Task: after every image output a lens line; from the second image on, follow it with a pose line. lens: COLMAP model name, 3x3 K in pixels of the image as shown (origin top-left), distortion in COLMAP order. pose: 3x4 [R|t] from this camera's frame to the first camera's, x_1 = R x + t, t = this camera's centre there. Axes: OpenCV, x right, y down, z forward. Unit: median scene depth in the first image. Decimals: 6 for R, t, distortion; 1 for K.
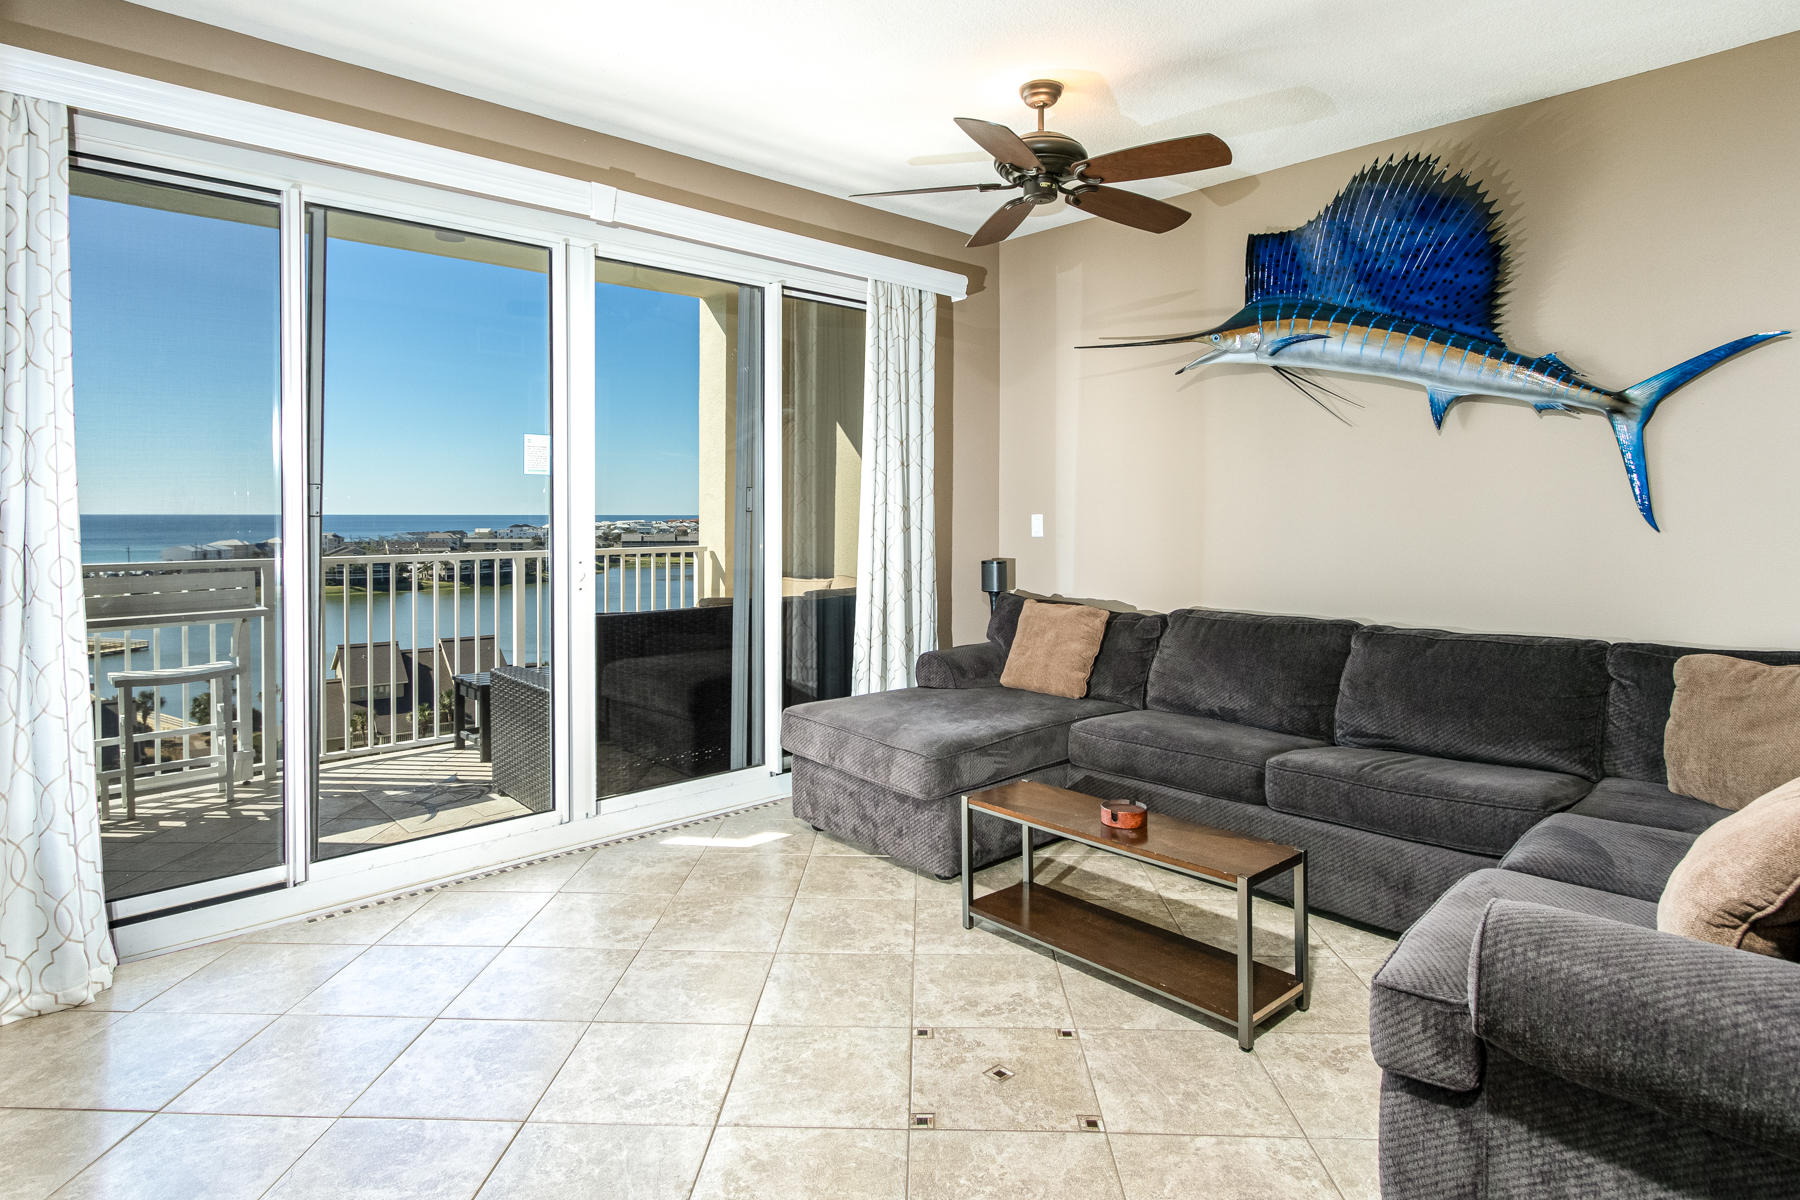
lens RADIAL K [[958.4, 0, 896.9], [0, 958.4, 519.1], [0, 0, 1]] dist [-0.004965, -0.001286]
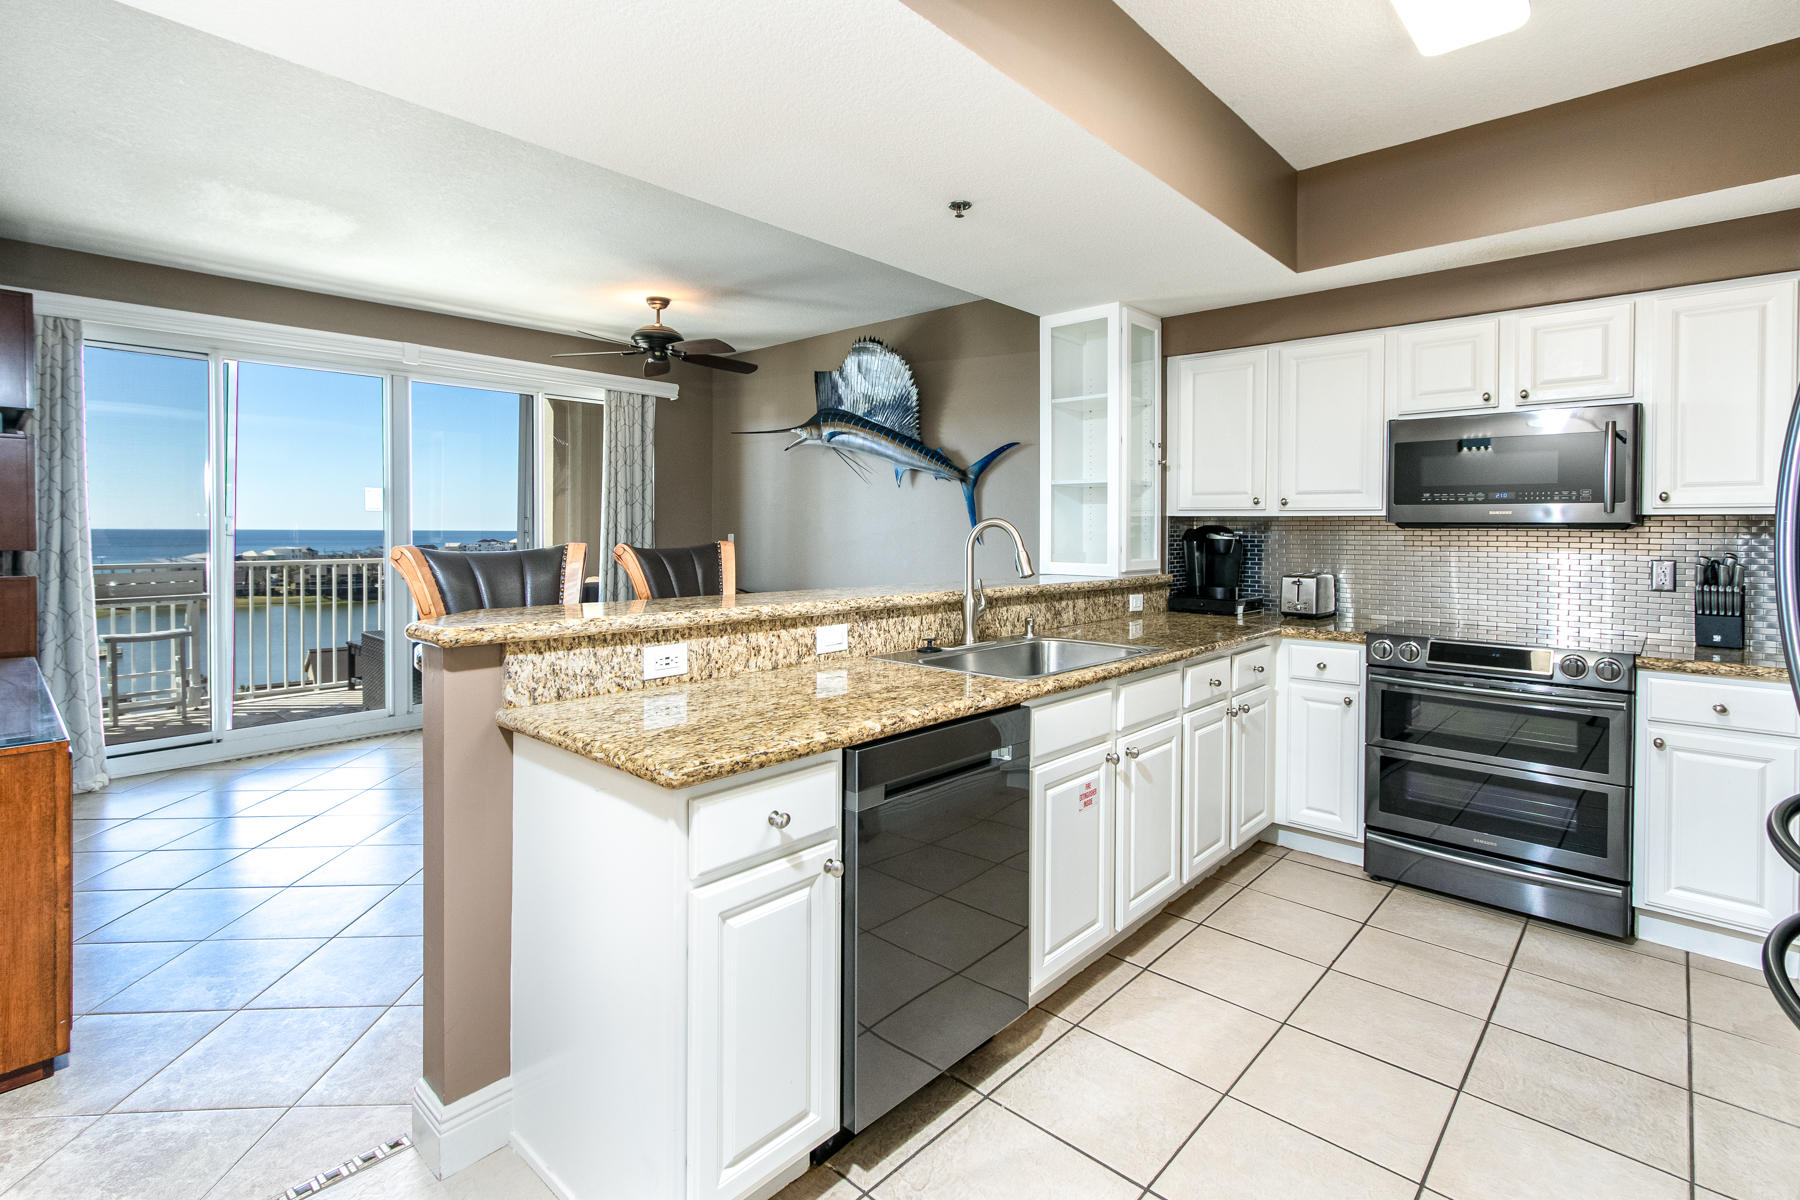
lens RADIAL K [[842.0, 0, 902.3], [0, 842.0, 531.2], [0, 0, 1]] dist [0.000882, 0.000160]
pose [[0.996614, -0.000258, 0.082227, 0.402558], [0.000511, 0.999995, -0.003047, -0.005496], [-0.082226, 0.003079, 0.996609, -0.527033]]
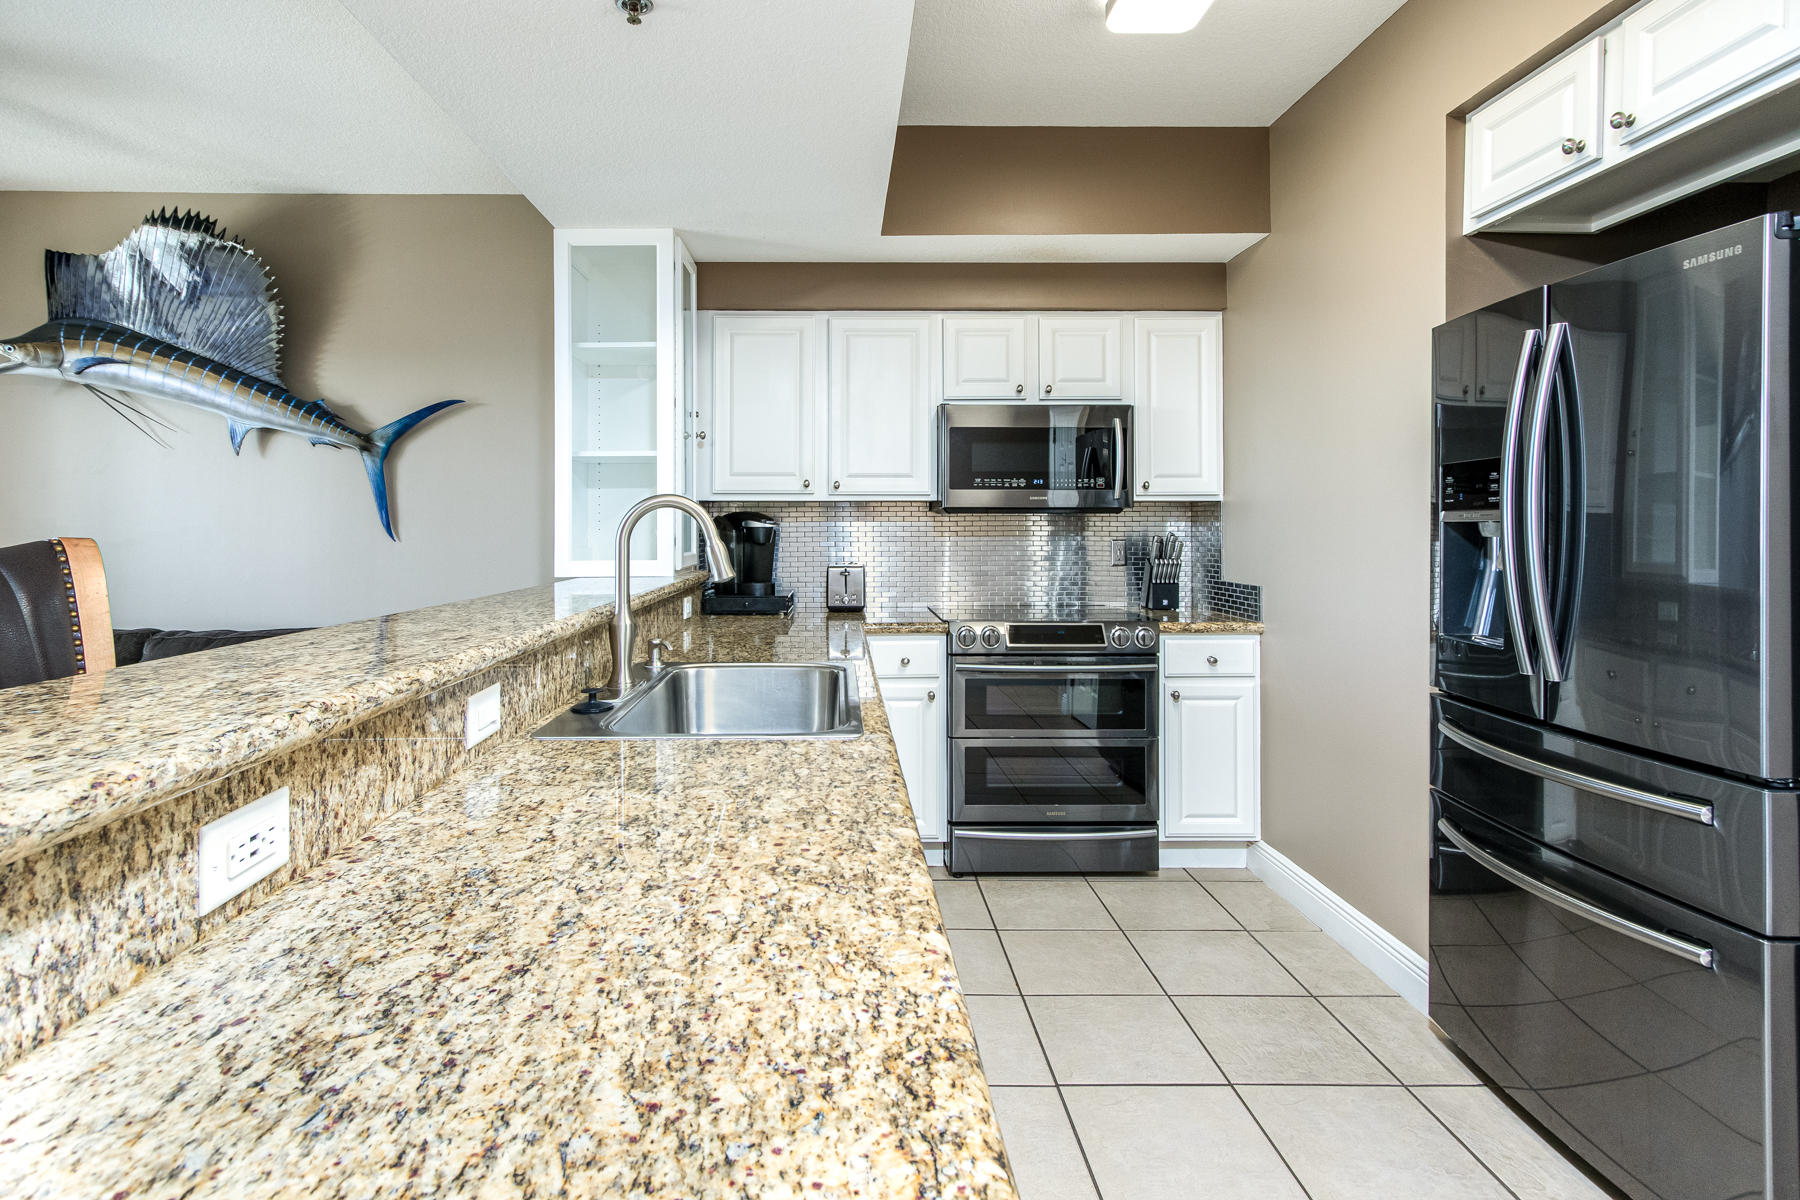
lens RADIAL K [[901.5, 0, 897.9], [0, 901.5, 513.2], [0, 0, 1]] dist [0.005272, 0.001029]
pose [[0.674447, 0.000905, 0.738323, 0.270968], [0.012273, 0.999847, -0.012437, -0.000664], [-0.738222, 0.017450, 0.674332, -0.293904]]
